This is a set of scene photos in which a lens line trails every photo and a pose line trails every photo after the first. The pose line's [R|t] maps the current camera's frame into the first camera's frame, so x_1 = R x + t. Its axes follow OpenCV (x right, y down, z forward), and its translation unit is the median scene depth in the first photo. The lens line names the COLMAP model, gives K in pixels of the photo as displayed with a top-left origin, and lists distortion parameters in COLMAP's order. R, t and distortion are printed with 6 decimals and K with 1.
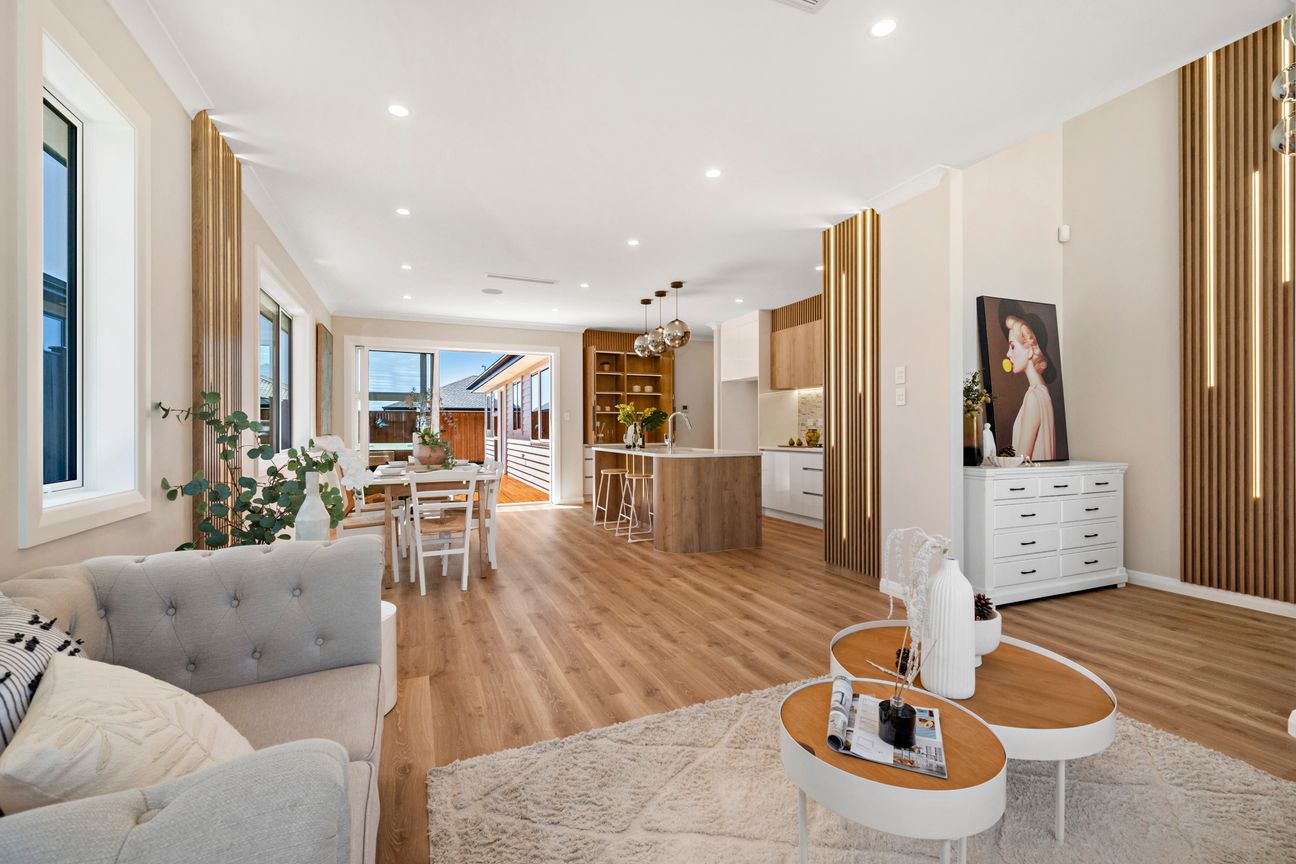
lens RADIAL K [[558.7, 0, 648.0], [0, 558.7, 432.0], [0, 0, 1]] dist [0.001534, -0.000389]
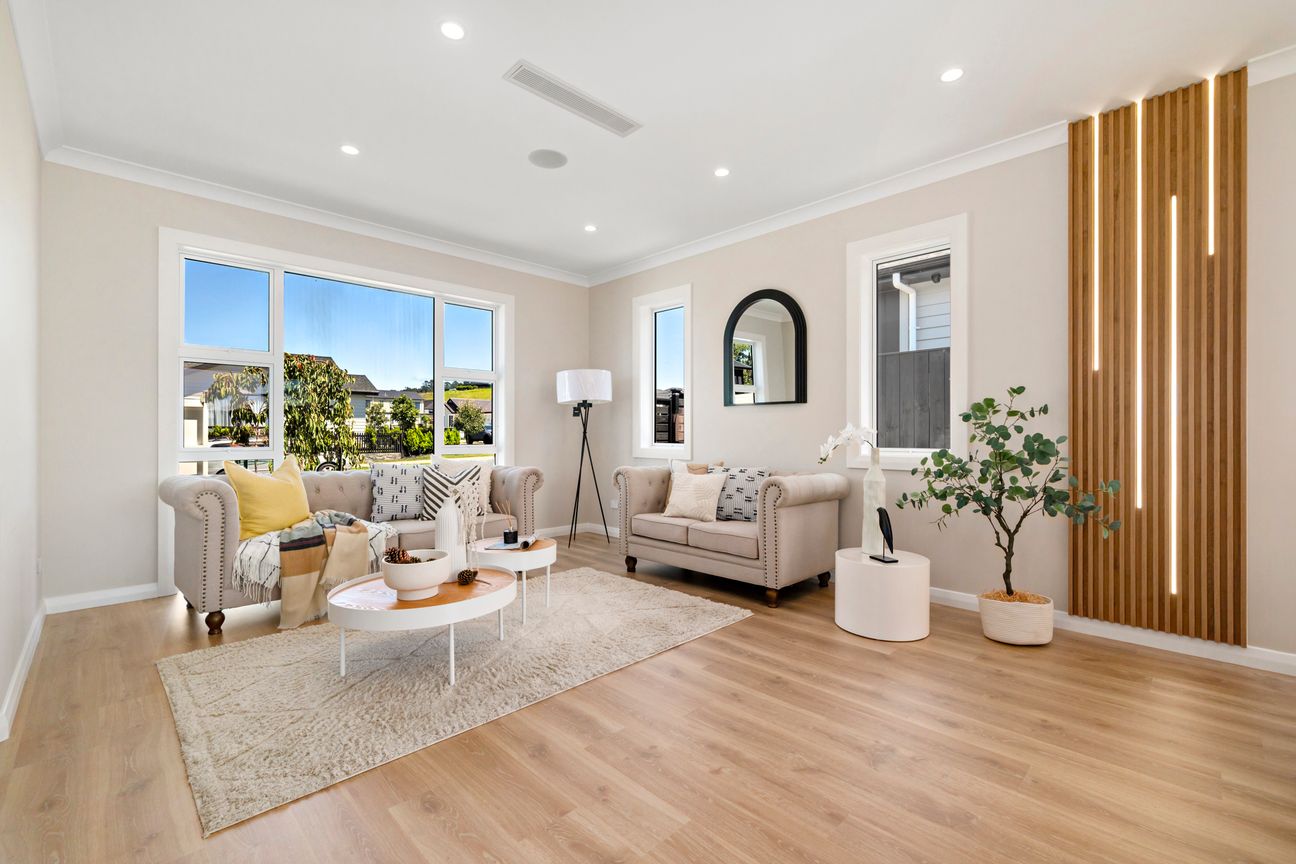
lens RADIAL K [[550.3, 0, 648.0], [0, 550.3, 432.0], [0, 0, 1]] dist [-0.001871, -0.000133]
pose [[-0.932958, 0.001373, -0.359983, 0.284737], [0.001266, 0.999999, 0.000532, 0.018267], [0.359983, 0.000040, -0.932959, 1.317716]]
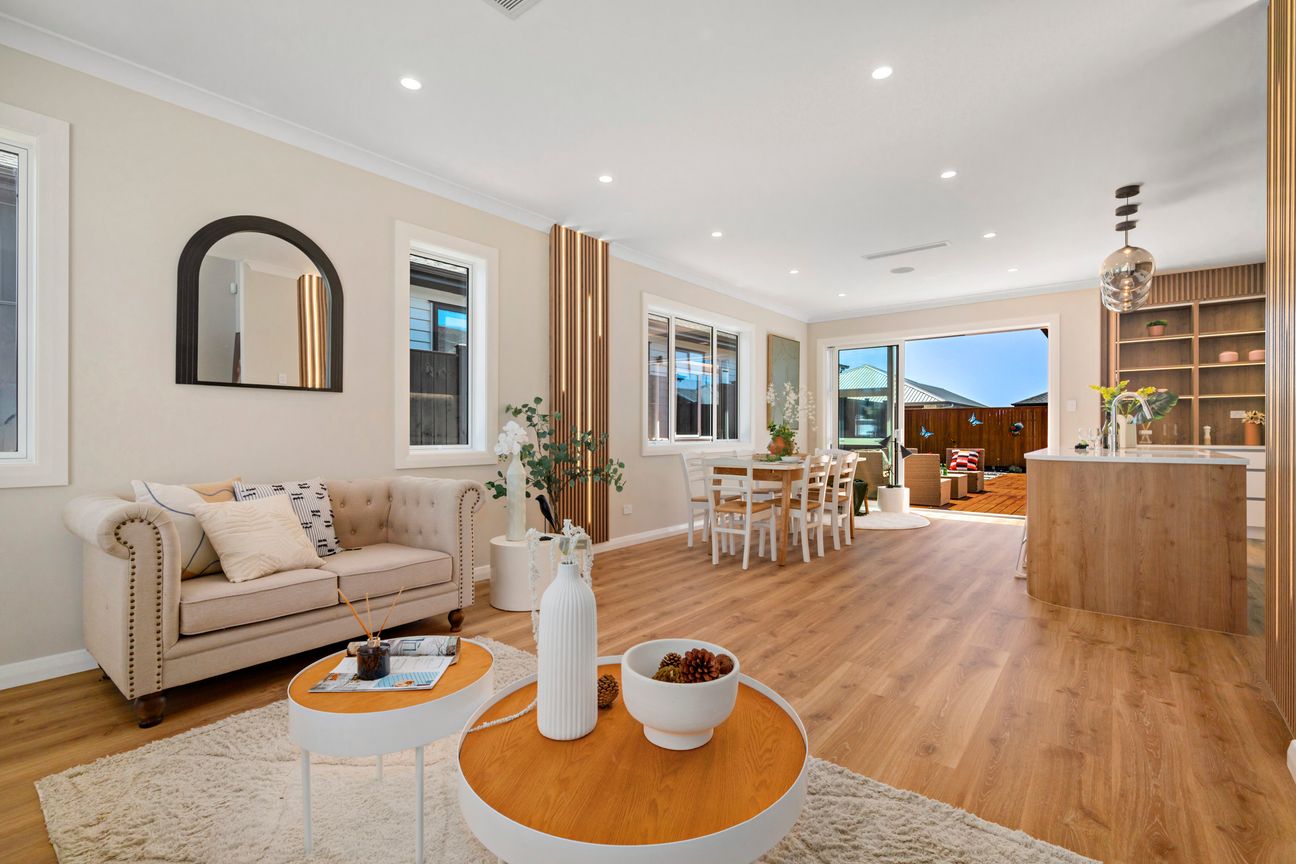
lens RADIAL K [[582.2, 0, 648.0], [0, 582.2, 432.0], [0, 0, 1]] dist [0.001105, -0.000439]
pose [[0.459548, 0.004858, -0.888140, 0.654143], [-0.005769, 0.999980, 0.002485, 0.018450], [0.888134, 0.003982, 0.459567, 0.354749]]
